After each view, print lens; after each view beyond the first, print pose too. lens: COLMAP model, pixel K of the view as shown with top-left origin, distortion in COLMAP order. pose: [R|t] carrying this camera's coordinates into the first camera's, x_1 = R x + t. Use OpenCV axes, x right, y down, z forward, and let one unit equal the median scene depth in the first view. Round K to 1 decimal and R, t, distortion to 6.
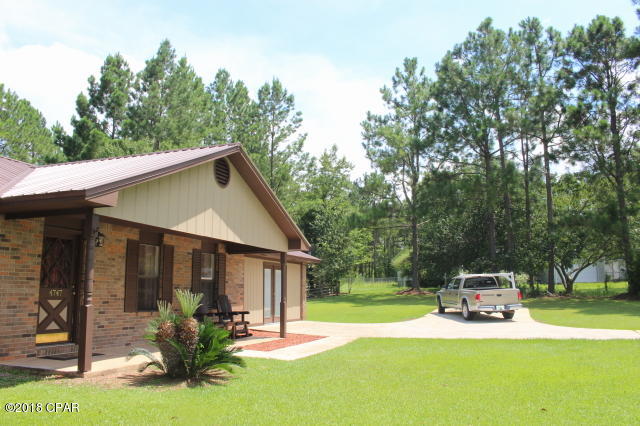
lens RADIAL K [[531.0, 0, 320.0], [0, 531.0, 213.0], [0, 0, 1]] dist [-0.156456, 0.129122]
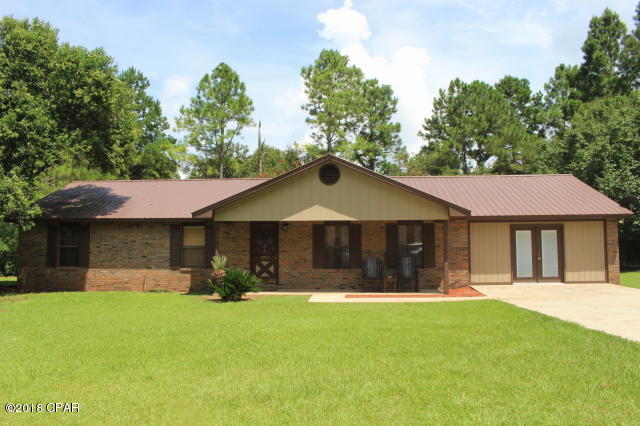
lens RADIAL K [[531.0, 0, 320.0], [0, 531.0, 213.0], [0, 0, 1]] dist [-0.156456, 0.129122]
pose [[0.274086, -0.073707, -0.958876, 1.284030], [0.151051, 0.987983, -0.032767, 0.075464], [0.949769, -0.135858, 0.281926, 0.579129]]
